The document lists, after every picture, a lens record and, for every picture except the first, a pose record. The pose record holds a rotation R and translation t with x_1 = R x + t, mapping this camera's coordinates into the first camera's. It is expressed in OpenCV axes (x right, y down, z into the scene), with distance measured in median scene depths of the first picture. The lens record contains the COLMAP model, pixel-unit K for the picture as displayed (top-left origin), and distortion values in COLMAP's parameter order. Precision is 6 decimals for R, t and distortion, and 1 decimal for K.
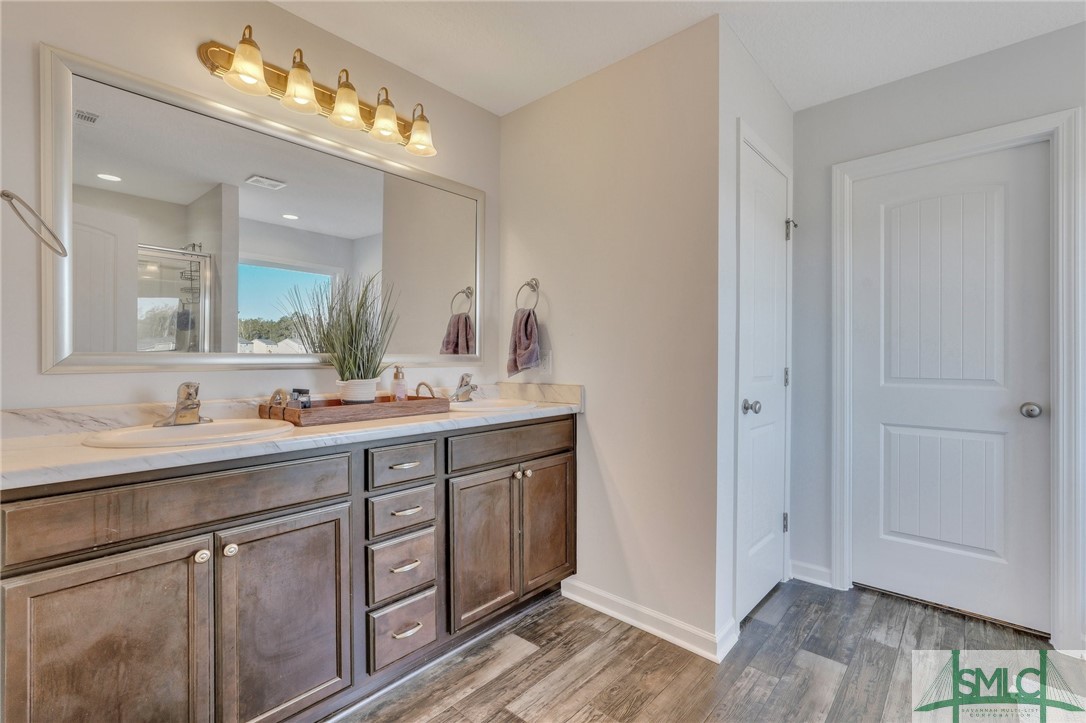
lens RADIAL K [[484.5, 0, 541.7], [0, 484.5, 359.6], [0, 0, 1]] dist [0.004579, 0.000120]
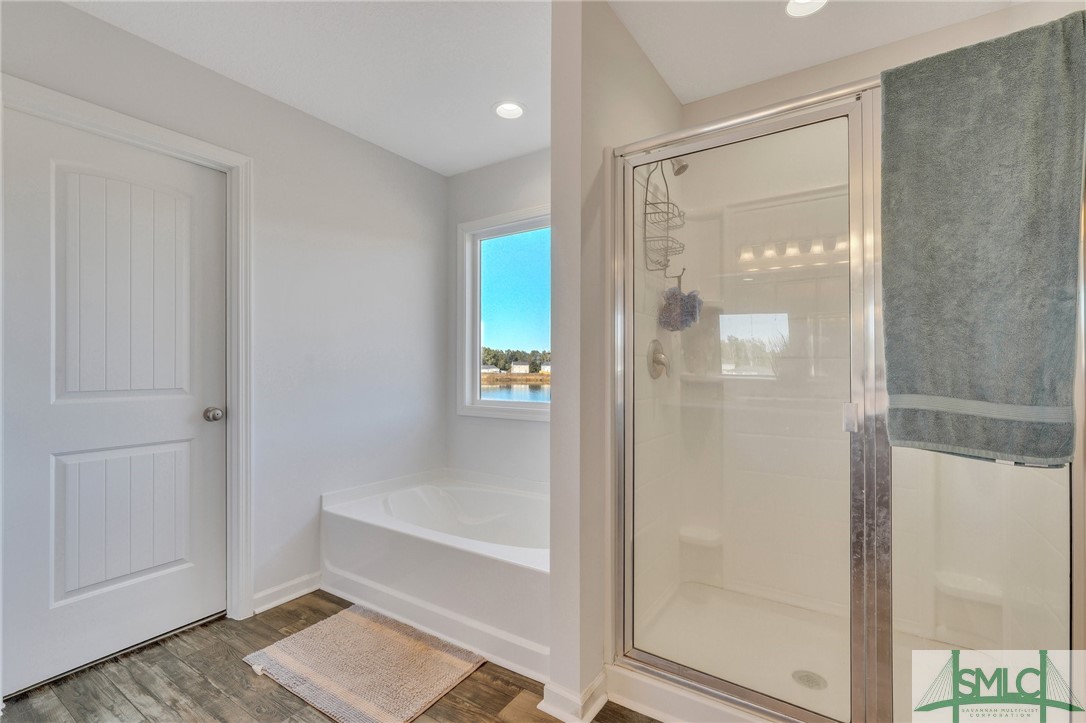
lens RADIAL K [[484.5, 0, 542.6], [0, 484.5, 364.8], [0, 0, 1]] dist [0.004579, 0.000120]
pose [[-0.154346, -0.003461, 0.988011, -0.167321], [0.000080, 0.999994, 0.003516, -0.009479], [-0.988017, 0.000622, -0.154344, 0.410247]]
